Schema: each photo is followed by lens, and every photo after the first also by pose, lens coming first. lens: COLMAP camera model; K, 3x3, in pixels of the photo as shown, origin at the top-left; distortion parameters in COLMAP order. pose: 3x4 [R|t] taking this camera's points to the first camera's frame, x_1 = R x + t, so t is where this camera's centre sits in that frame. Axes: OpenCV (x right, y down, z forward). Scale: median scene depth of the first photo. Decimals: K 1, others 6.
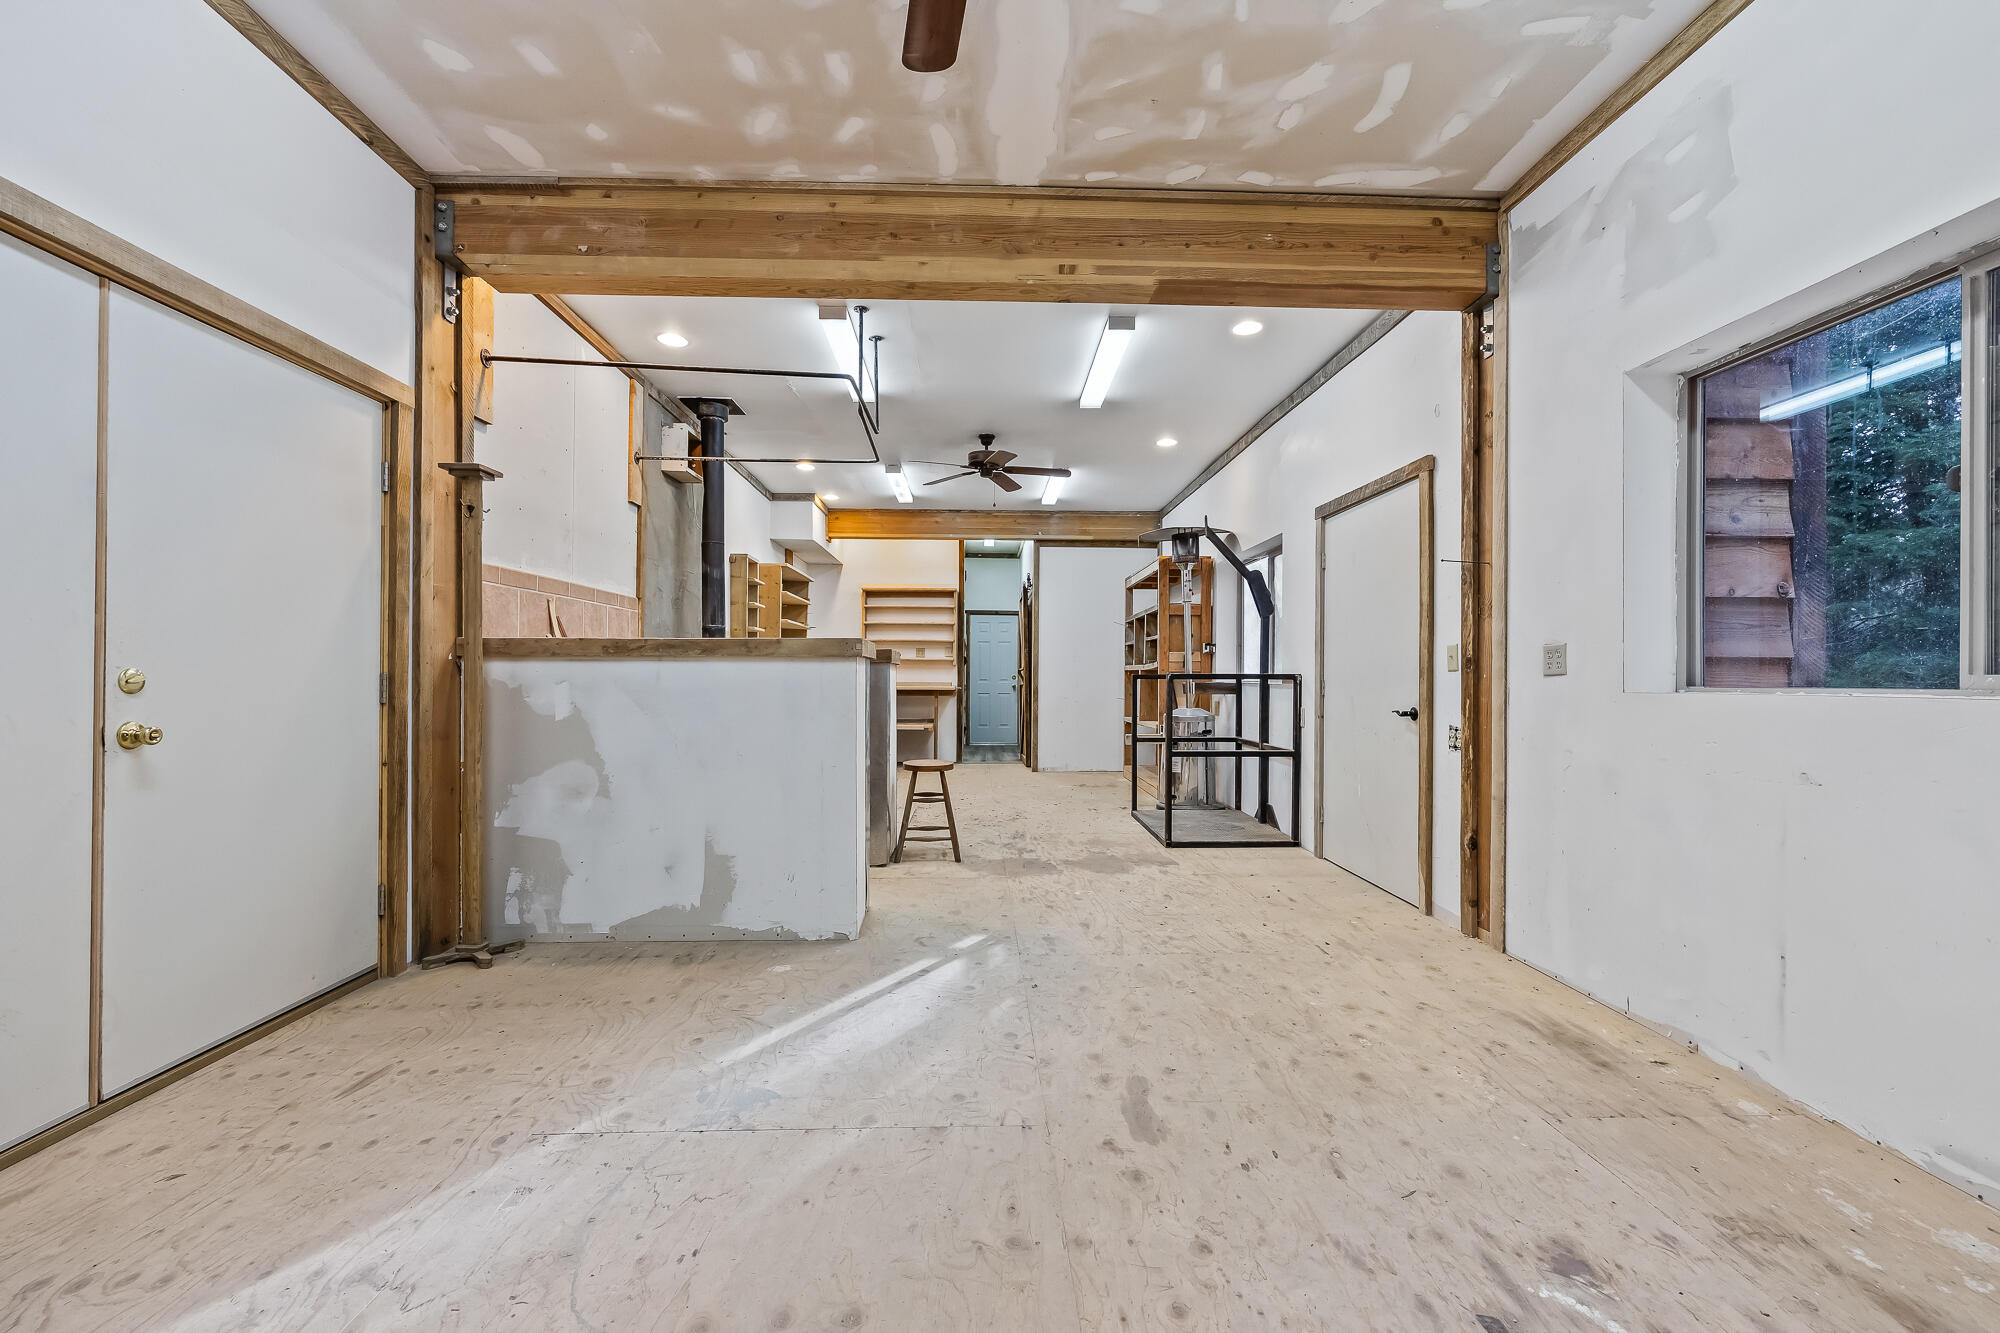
lens RADIAL K [[811.3, 0, 1009.2], [0, 811.3, 675.6], [0, 0, 1]] dist [-0.000439, 0.001140]
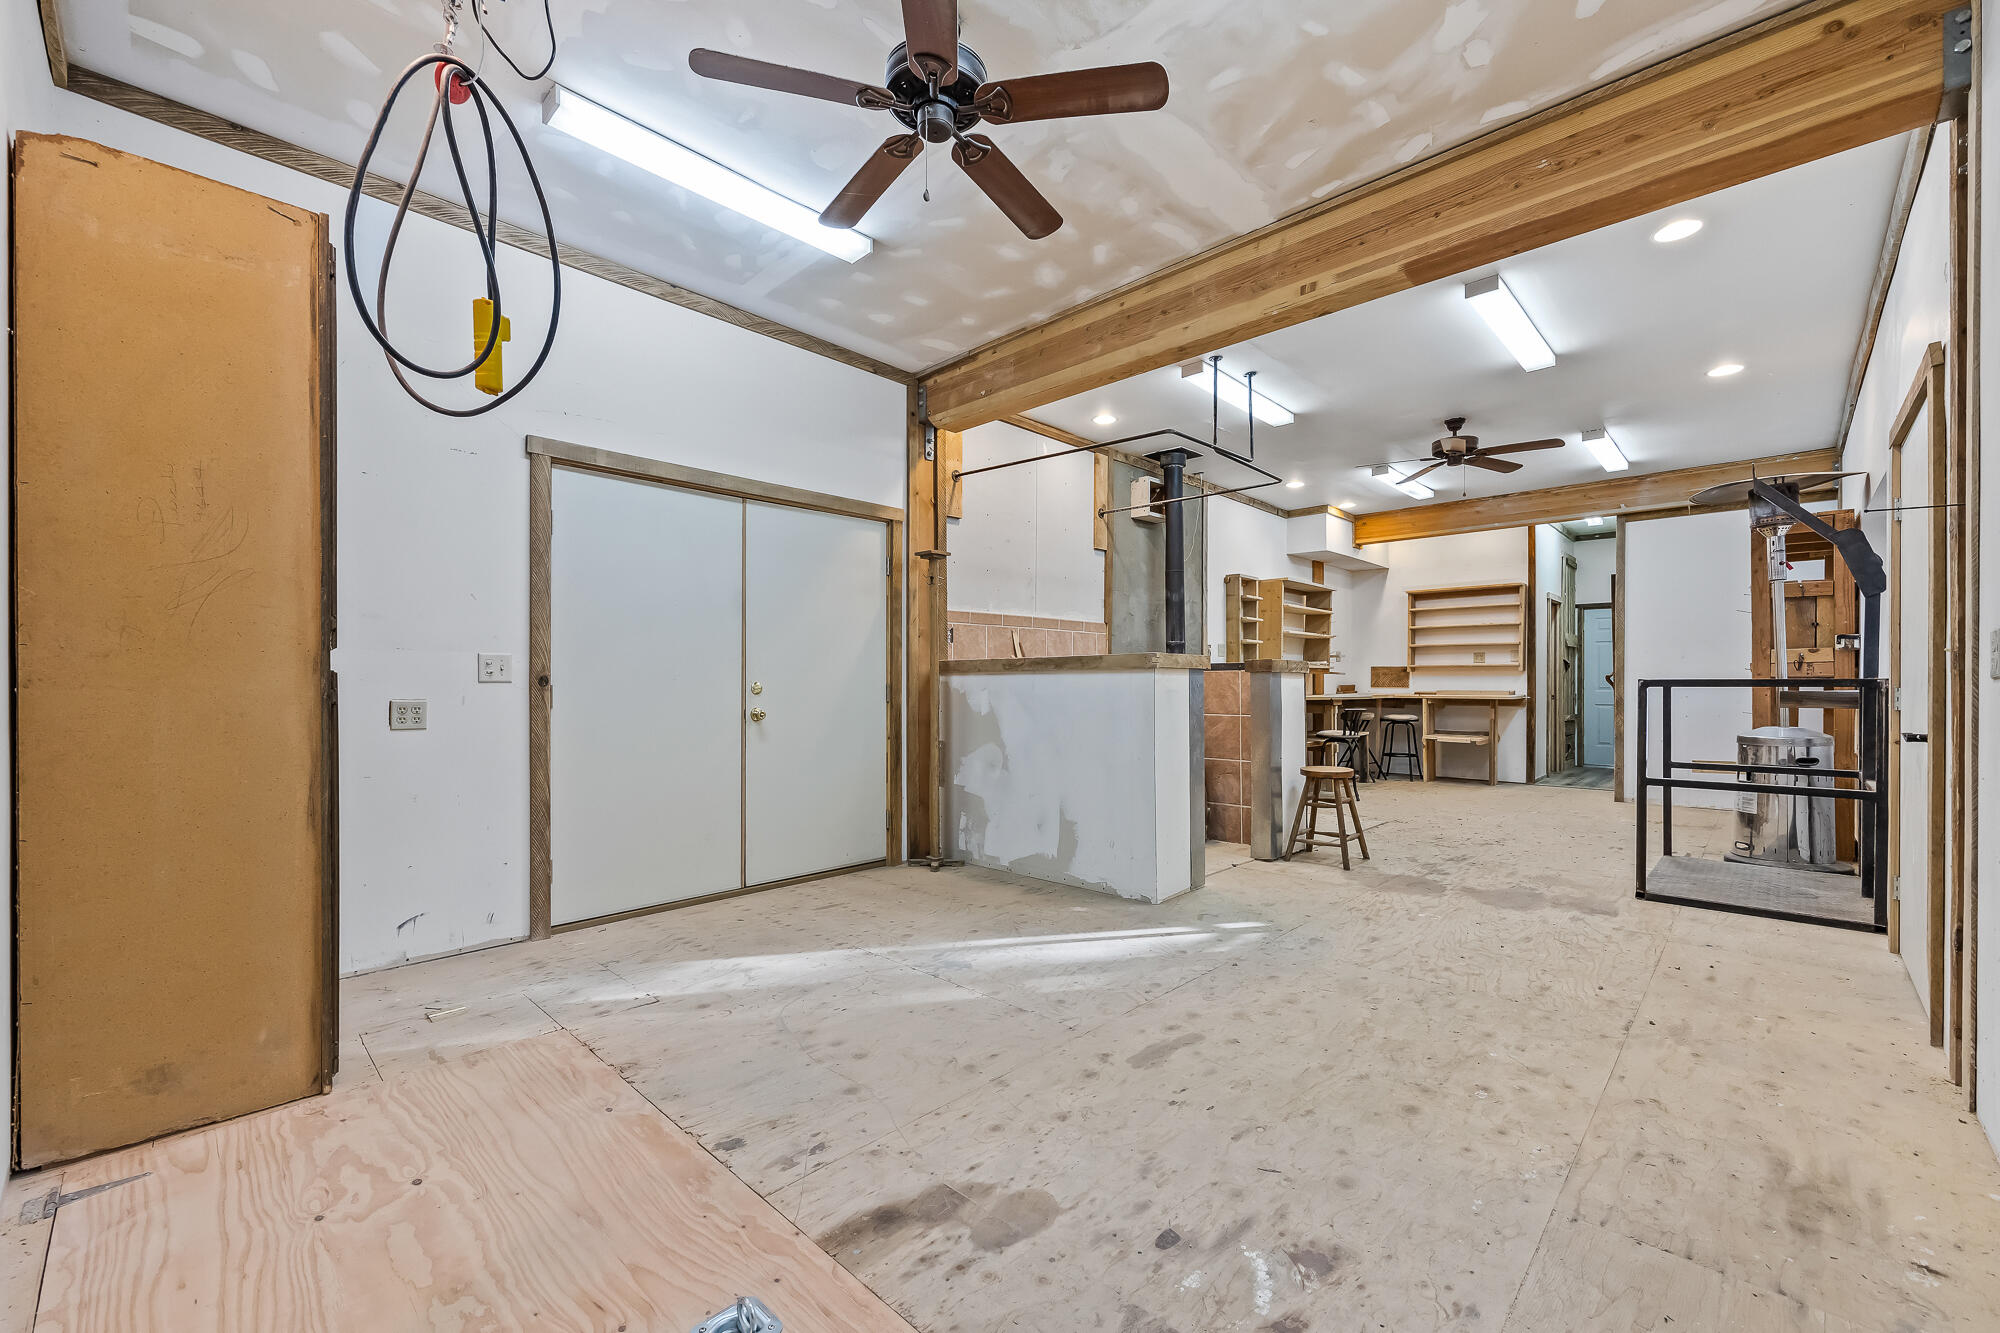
lens RADIAL K [[811.3, 0, 1008.9], [0, 811.3, 684.7], [0, 0, 1]] dist [-0.000439, 0.001140]
pose [[0.698724, -0.003946, -0.715381, 0.586831], [0.004182, 0.999990, -0.001431, 0.002134], [0.715380, -0.001992, 0.698733, 0.009171]]
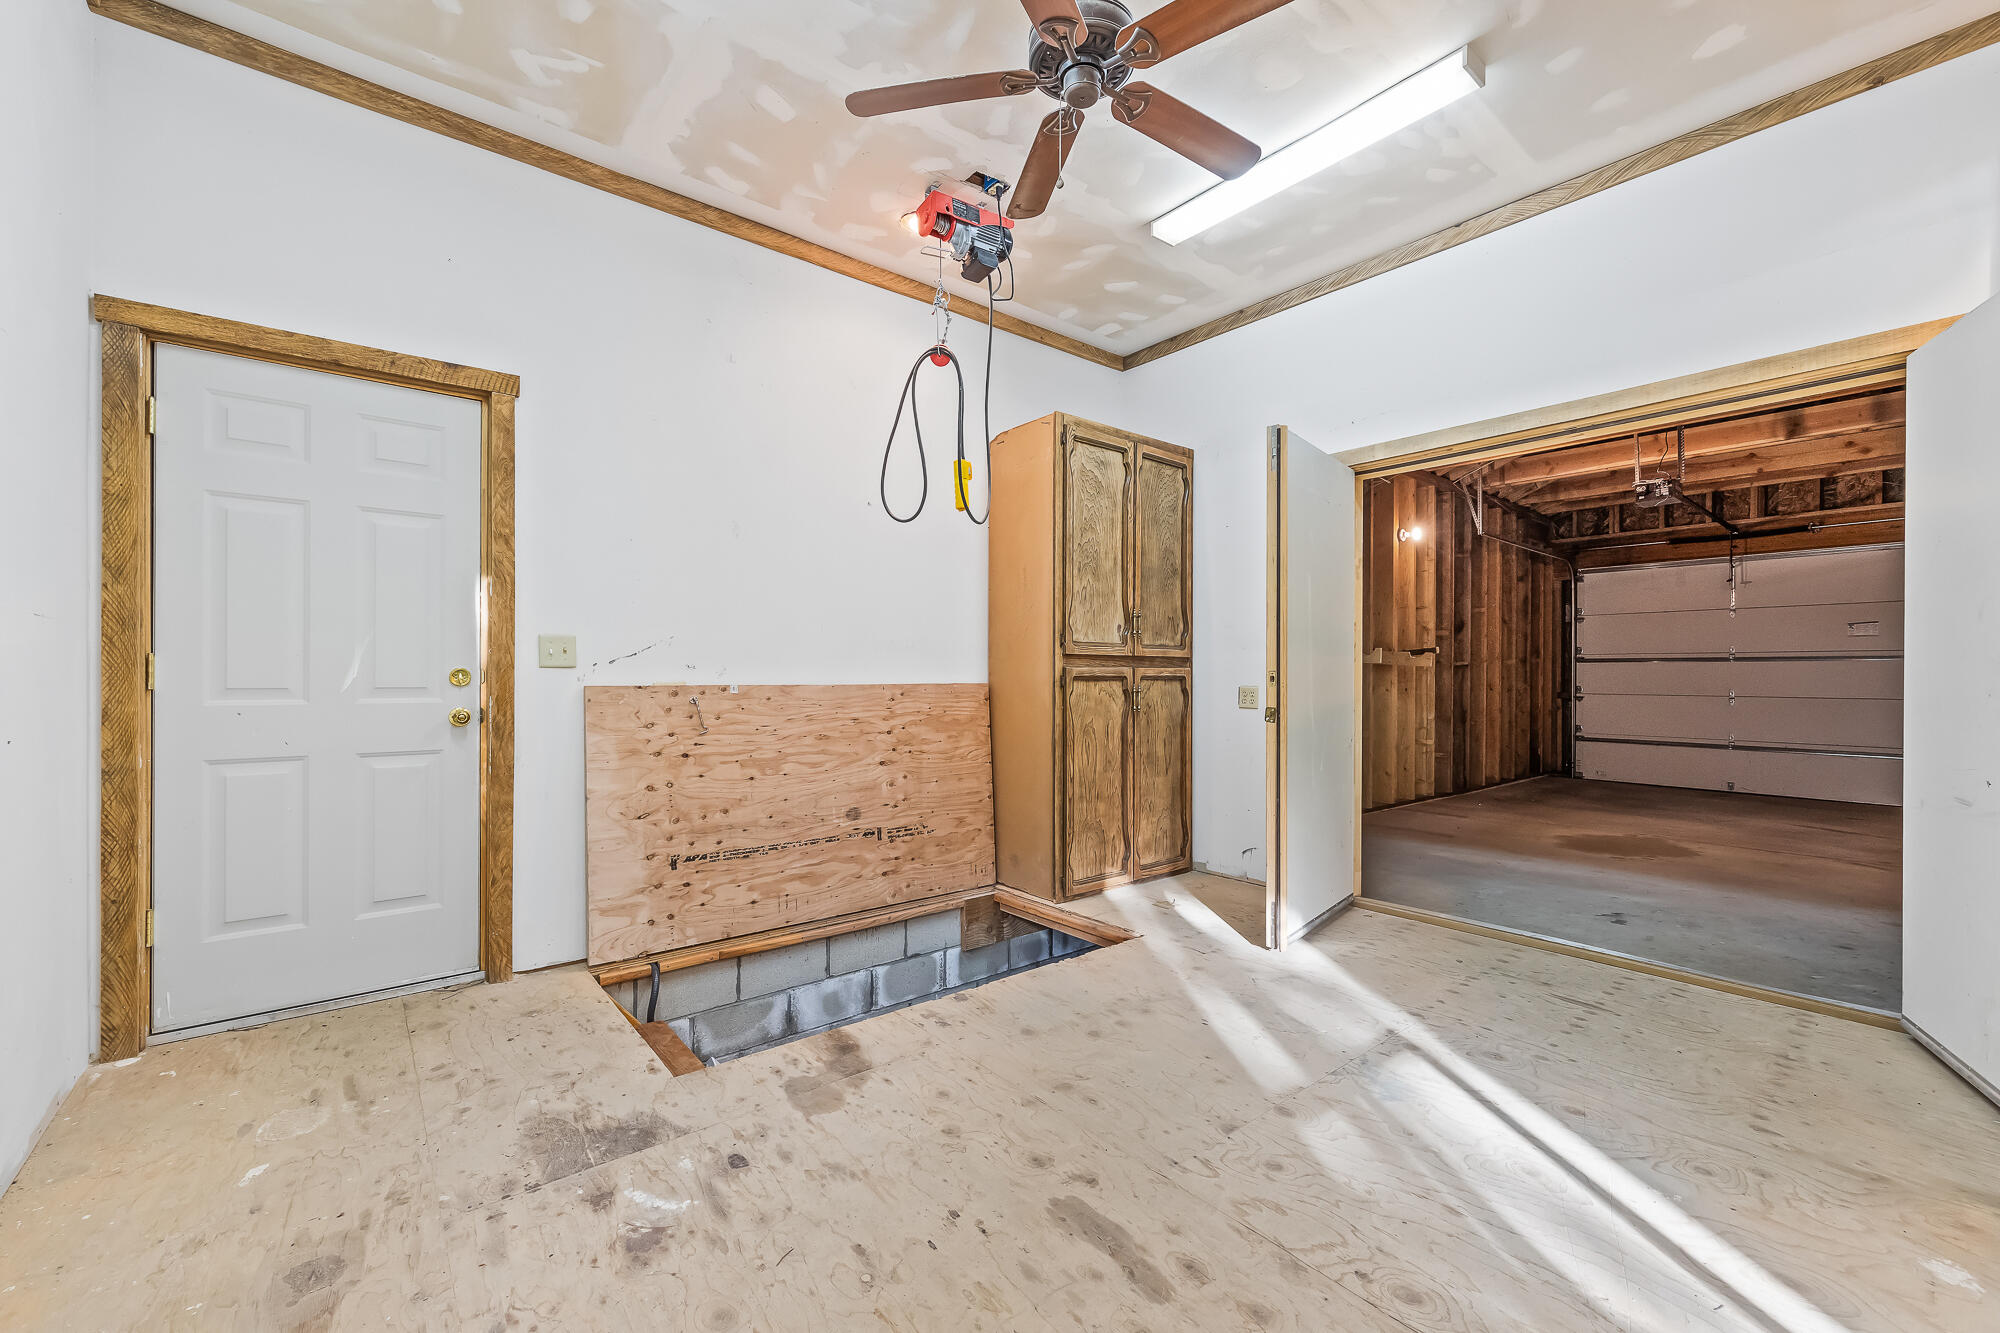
lens RADIAL K [[811.3, 0, 1009.7], [0, 811.3, 677.1], [0, 0, 1]] dist [-0.000439, 0.001140]
pose [[-0.797368, -0.002855, -0.603486, 0.481866], [-0.003780, 0.999993, 0.000264, 0.001603], [0.603481, 0.002492, -0.797373, 1.071047]]
